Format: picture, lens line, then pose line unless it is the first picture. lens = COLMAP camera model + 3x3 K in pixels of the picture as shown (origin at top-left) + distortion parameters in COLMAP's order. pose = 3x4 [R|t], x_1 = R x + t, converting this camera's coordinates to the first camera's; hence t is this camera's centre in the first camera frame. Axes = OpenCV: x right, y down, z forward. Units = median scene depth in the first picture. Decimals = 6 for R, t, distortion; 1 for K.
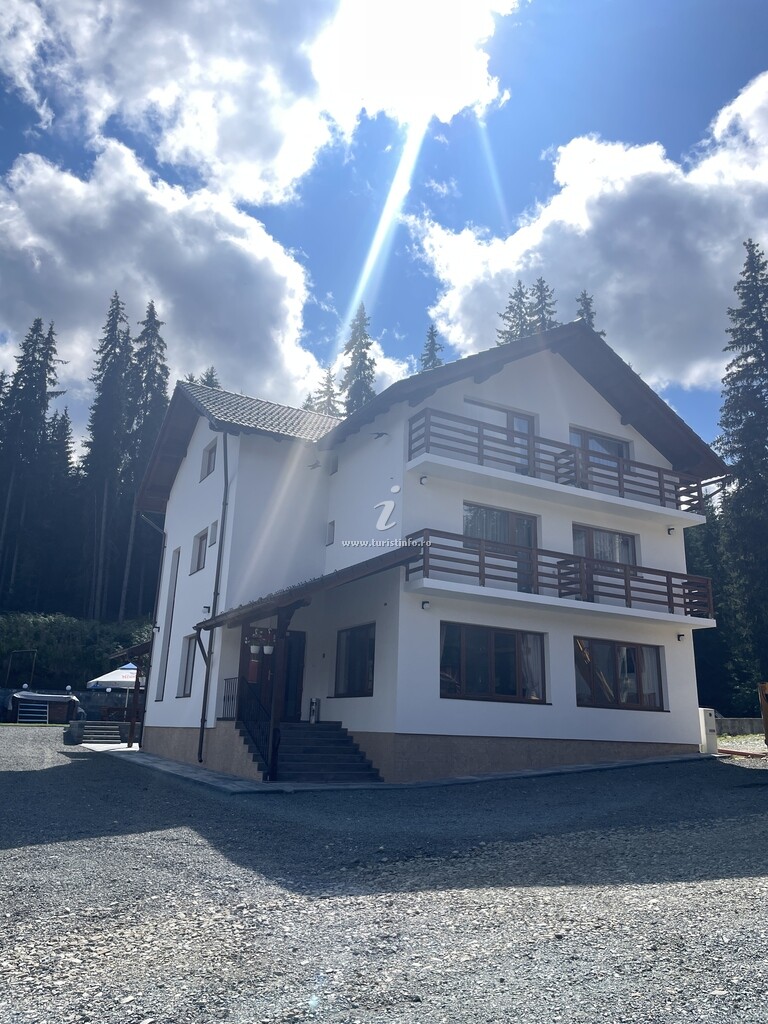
lens RADIAL K [[767.5, 0, 381.0], [0, 767.5, 507.8], [0, 0, 1]] dist [0.095658, -0.125701]
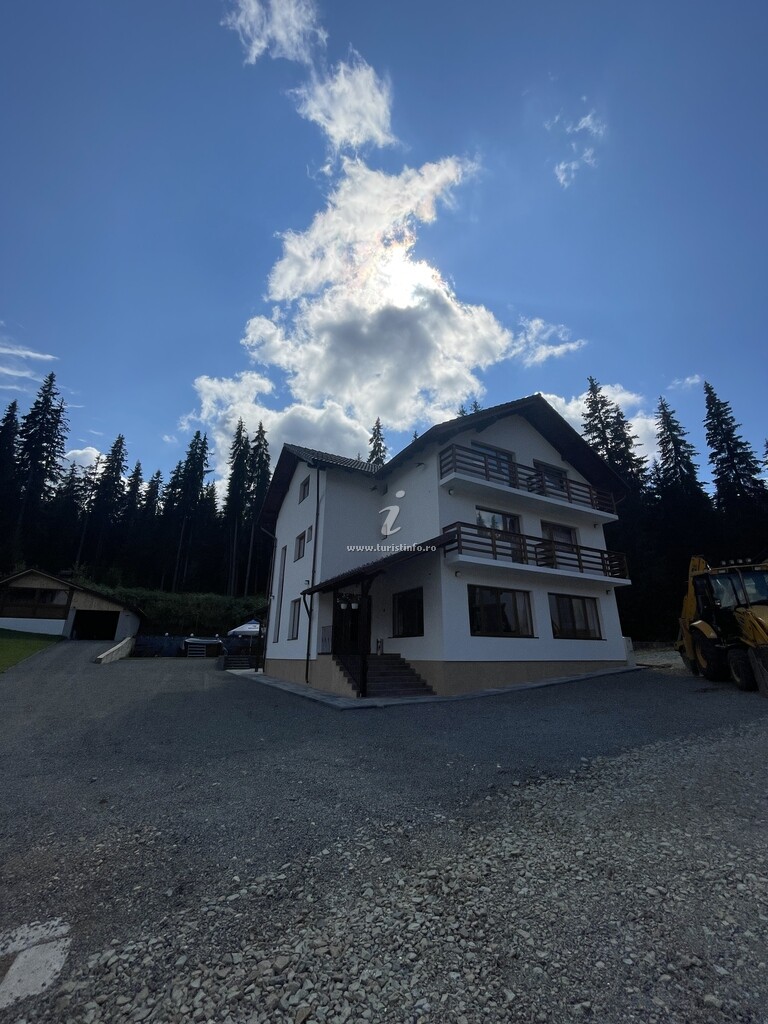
lens RADIAL K [[411.1, 0, 384.0], [0, 411.1, 512.0], [0, 0, 1]] dist [-0.000347, 0.000010]
pose [[0.999659, -0.024457, 0.009134, -0.077313], [0.024926, 0.998155, -0.055368, 0.041420], [-0.007763, 0.055577, 0.998424, 0.172090]]
